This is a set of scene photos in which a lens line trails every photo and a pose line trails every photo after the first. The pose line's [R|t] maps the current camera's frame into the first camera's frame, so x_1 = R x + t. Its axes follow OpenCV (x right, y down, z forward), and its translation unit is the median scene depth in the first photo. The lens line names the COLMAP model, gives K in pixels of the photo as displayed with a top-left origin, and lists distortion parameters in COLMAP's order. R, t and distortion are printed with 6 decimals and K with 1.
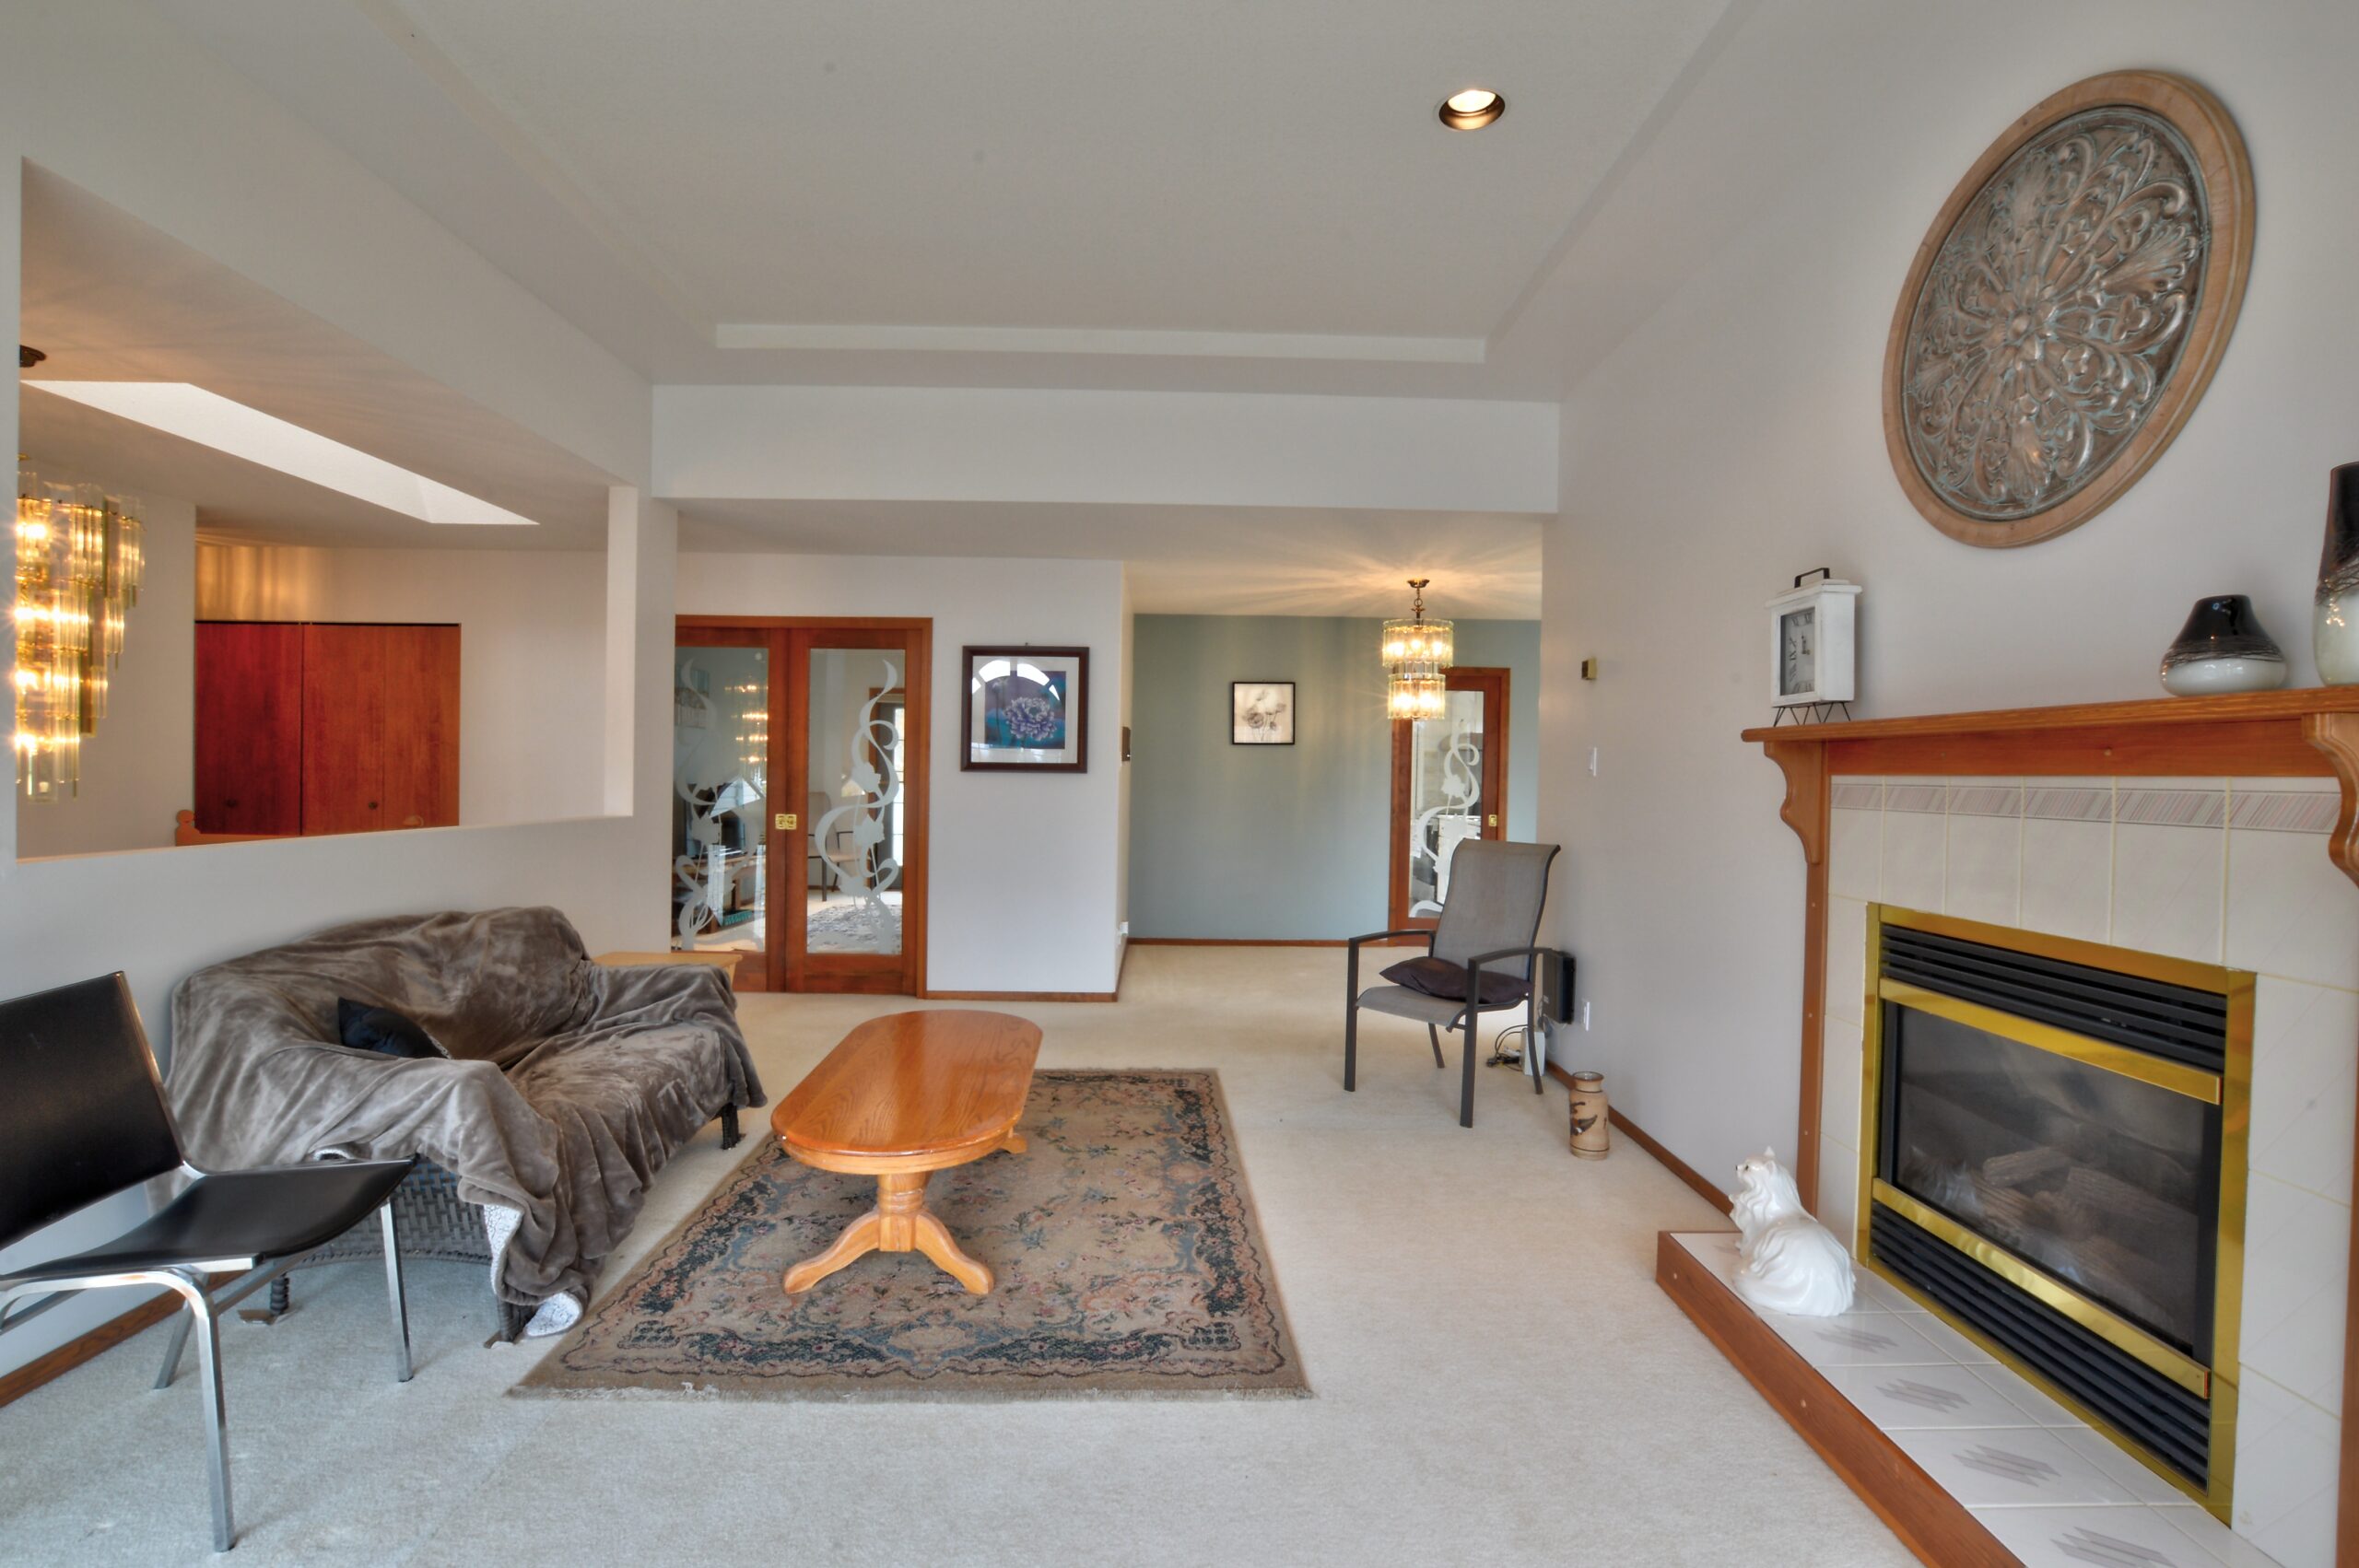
lens RADIAL K [[1069.3, 0, 1180.2], [0, 1069.3, 783.5], [0, 0, 1]] dist [-0.022569, -0.000448]
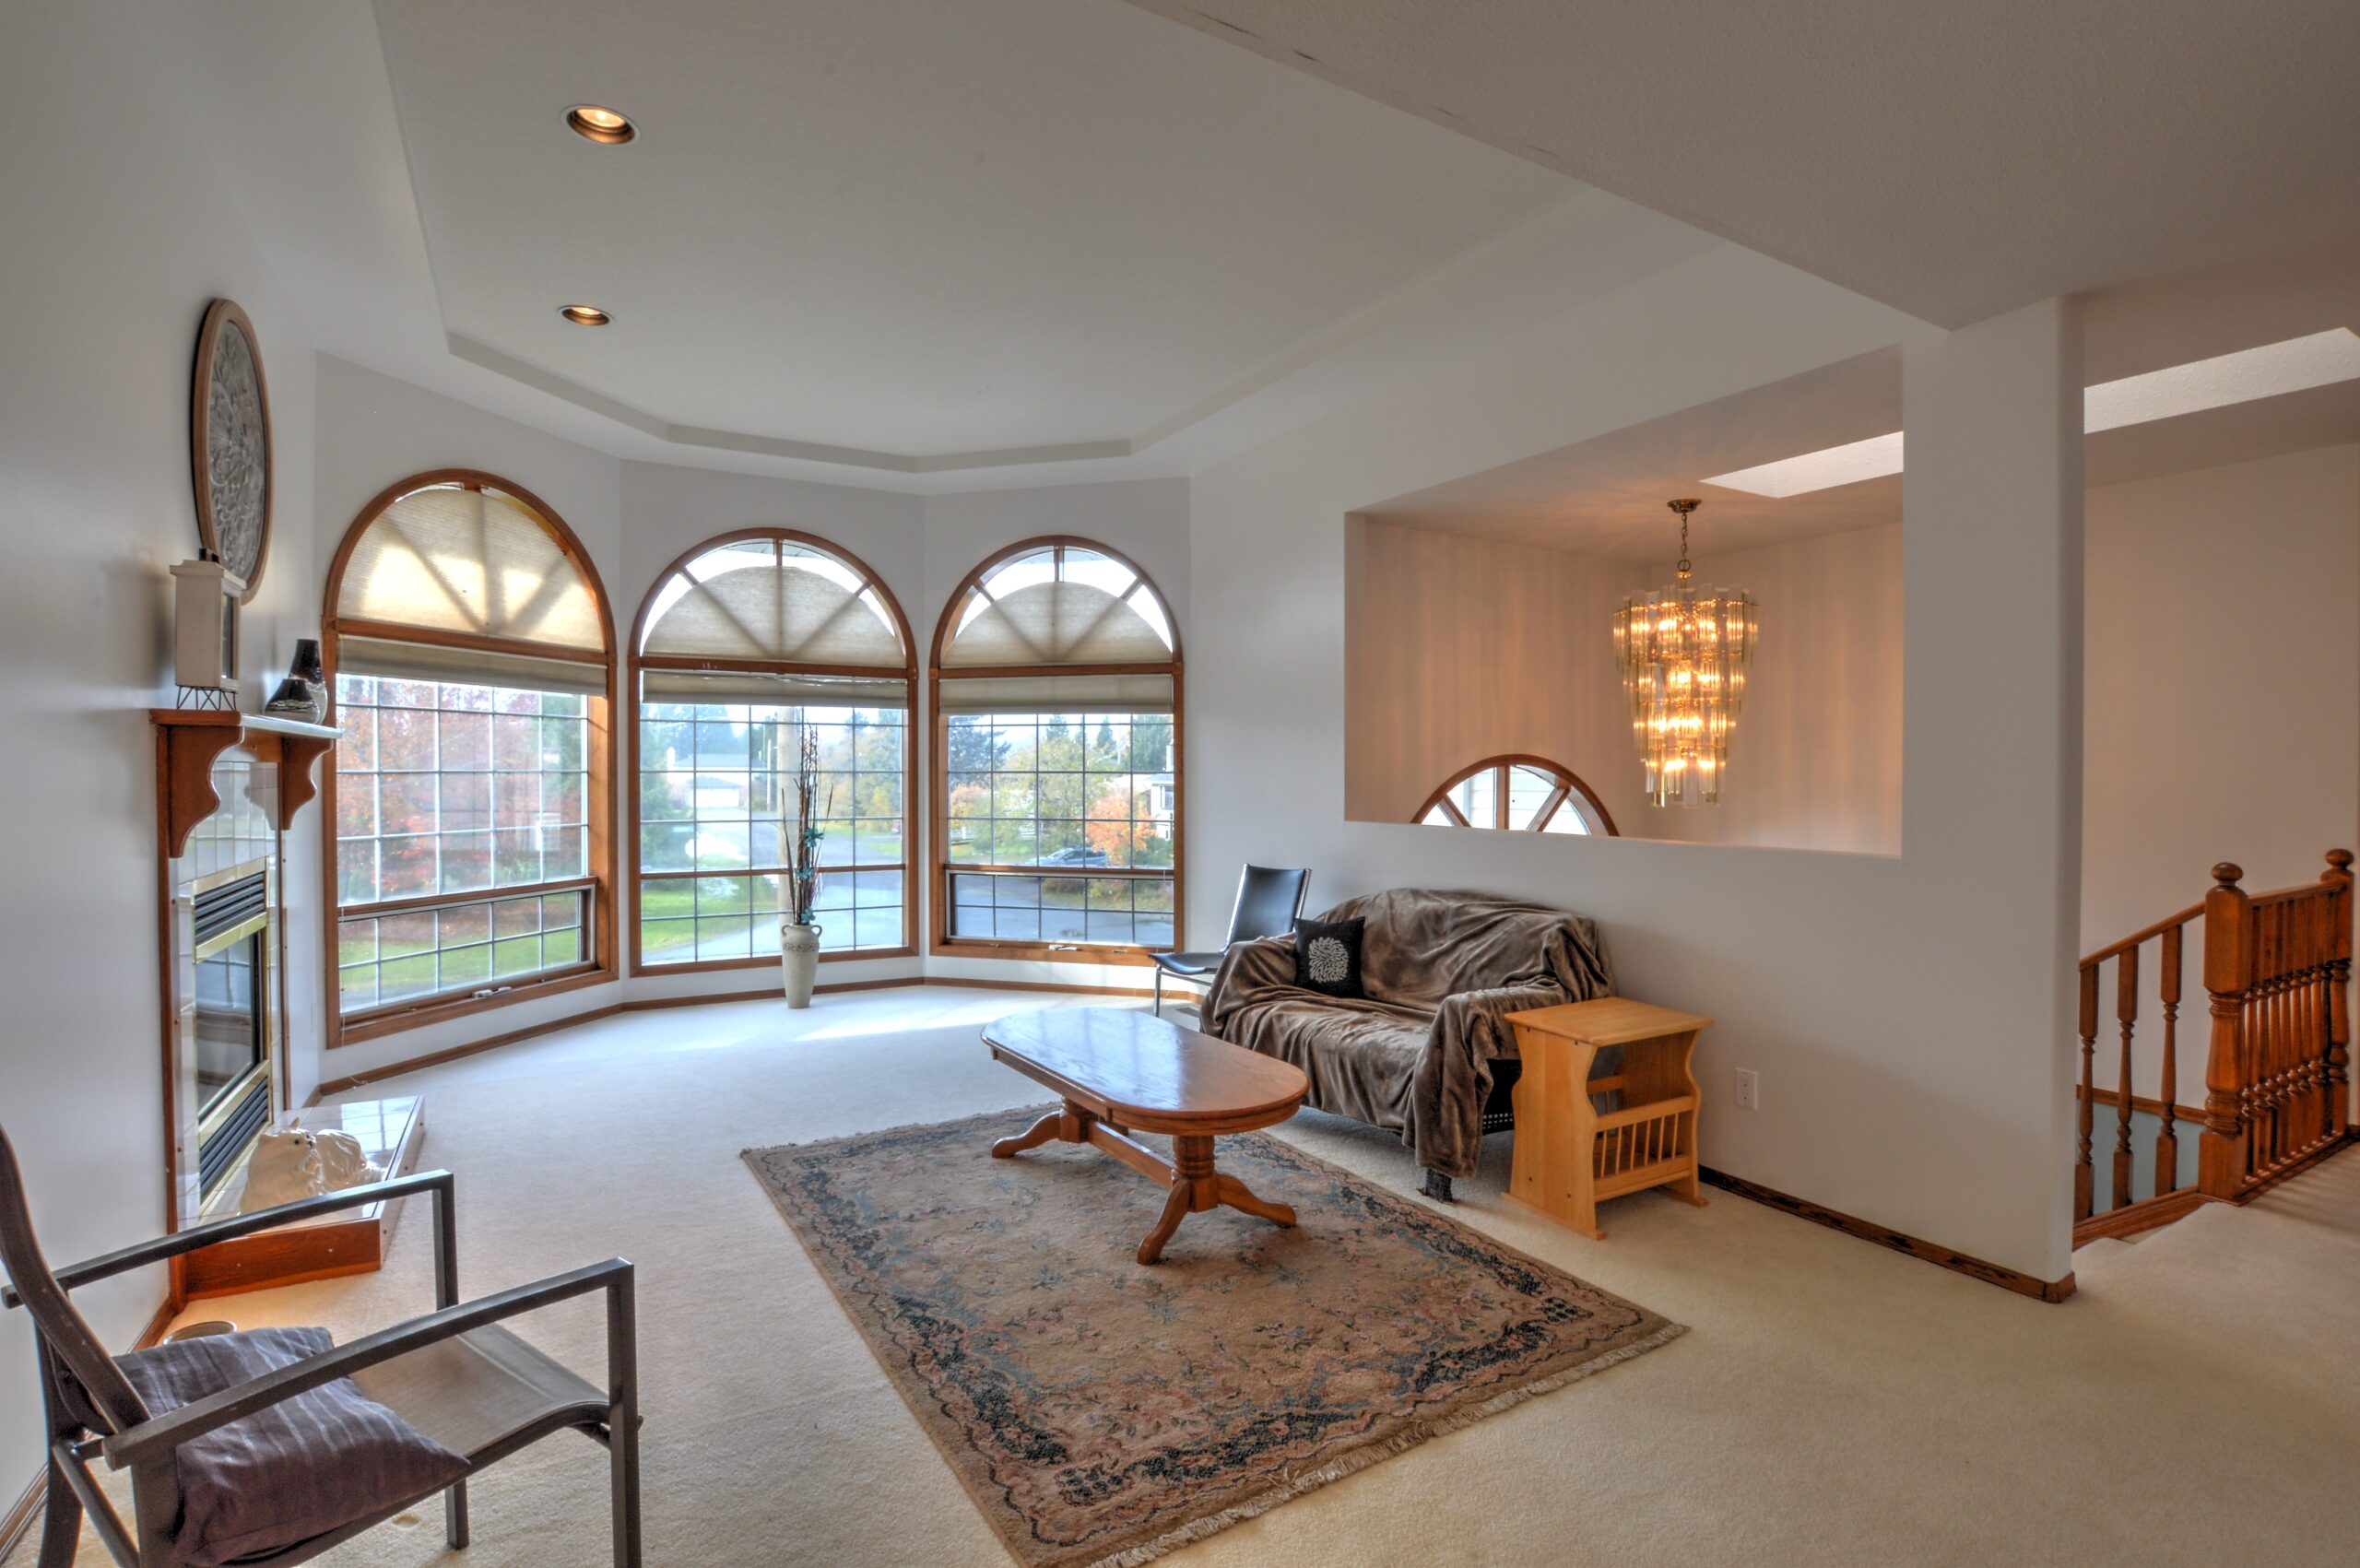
lens RADIAL K [[1091.7, 0, 1173.5], [0, 1091.7, 788.7], [0, 0, 1]] dist [0.001128, 0.000074]
pose [[-0.872724, -0.022539, -0.487692, 0.253080], [-0.031265, 0.999463, 0.009758, -0.007963], [0.487211, 0.023764, -0.872961, 1.885702]]
